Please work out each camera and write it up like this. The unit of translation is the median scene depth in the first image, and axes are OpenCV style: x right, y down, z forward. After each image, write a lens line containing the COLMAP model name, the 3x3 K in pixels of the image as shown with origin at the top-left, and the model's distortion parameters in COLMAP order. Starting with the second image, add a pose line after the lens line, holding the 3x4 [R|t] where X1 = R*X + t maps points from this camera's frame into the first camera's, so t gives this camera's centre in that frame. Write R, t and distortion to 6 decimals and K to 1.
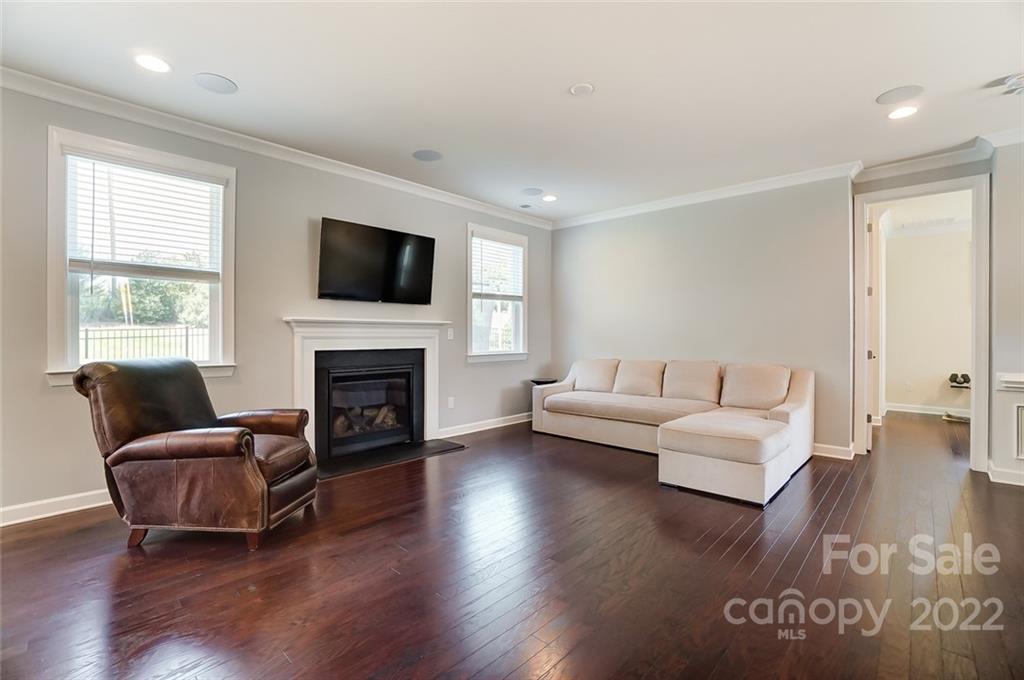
lens RADIAL K [[458.7, 0, 515.9], [0, 458.7, 332.0], [0, 0, 1]] dist [-0.053208, 0.016258]
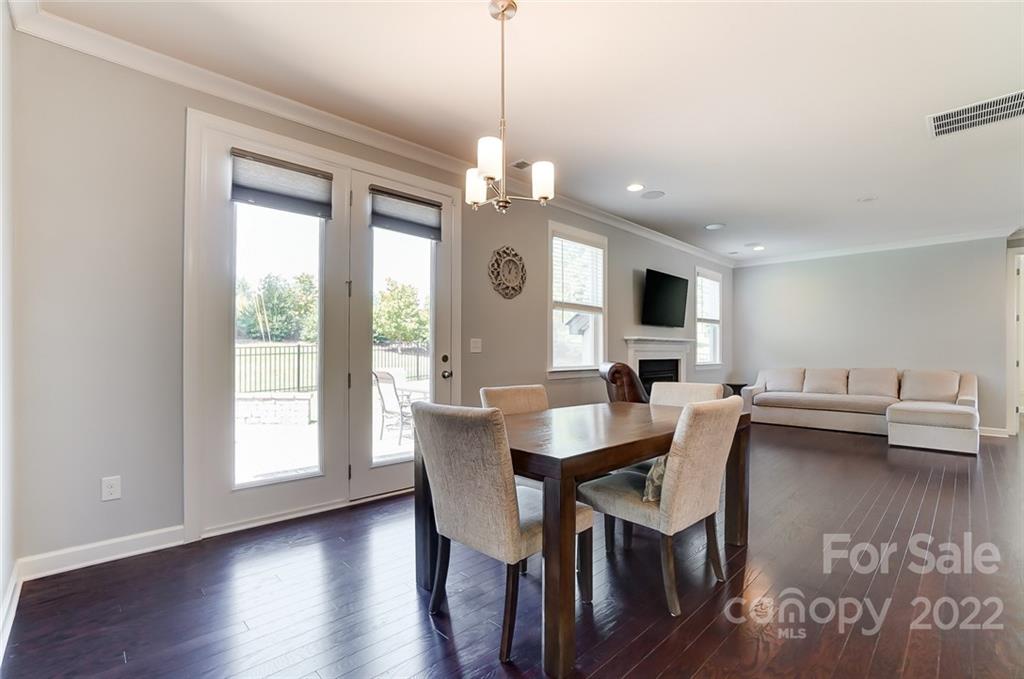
lens RADIAL K [[458.7, 0, 510.4], [0, 458.7, 350.0], [0, 0, 1]] dist [-0.053208, 0.016258]
pose [[0.998719, 0.001034, -0.050590, -0.635586], [-0.000951, 0.999998, 0.001653, 0.006622], [0.050591, -0.001602, 0.998718, -0.399602]]
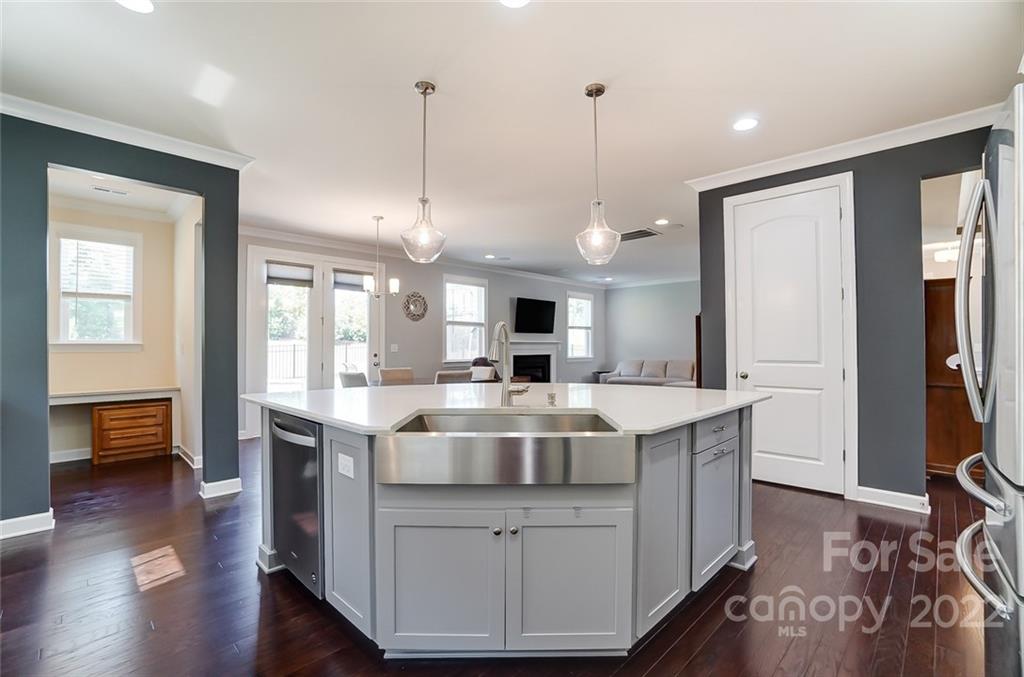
lens RADIAL K [[458.7, 0, 516.5], [0, 458.7, 338.1], [0, 0, 1]] dist [-0.053208, 0.016258]
pose [[0.999621, -0.003560, -0.027304, -0.294498], [0.003220, 0.999917, -0.012492, -0.012480], [0.027346, 0.012400, 0.999549, -1.074257]]
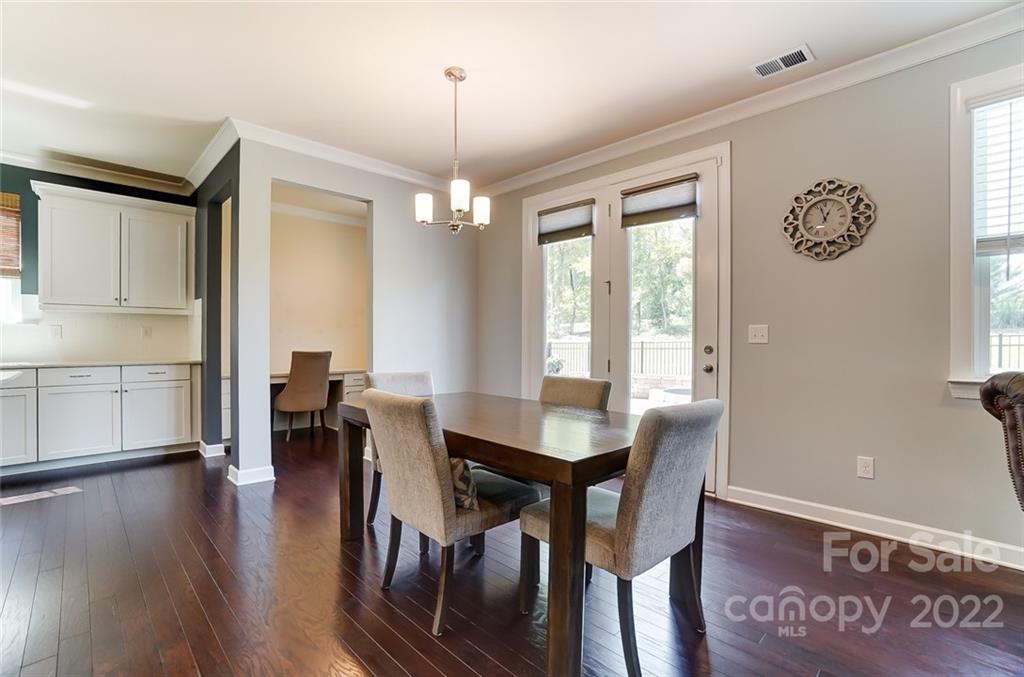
lens RADIAL K [[458.7, 0, 506.1], [0, 458.7, 344.5], [0, 0, 1]] dist [-0.053208, 0.016258]
pose [[-0.043327, 0.010682, -0.999004, -0.107061], [0.000390, 0.999943, 0.010676, 0.007897], [0.999061, 0.000073, -0.043329, 0.110415]]
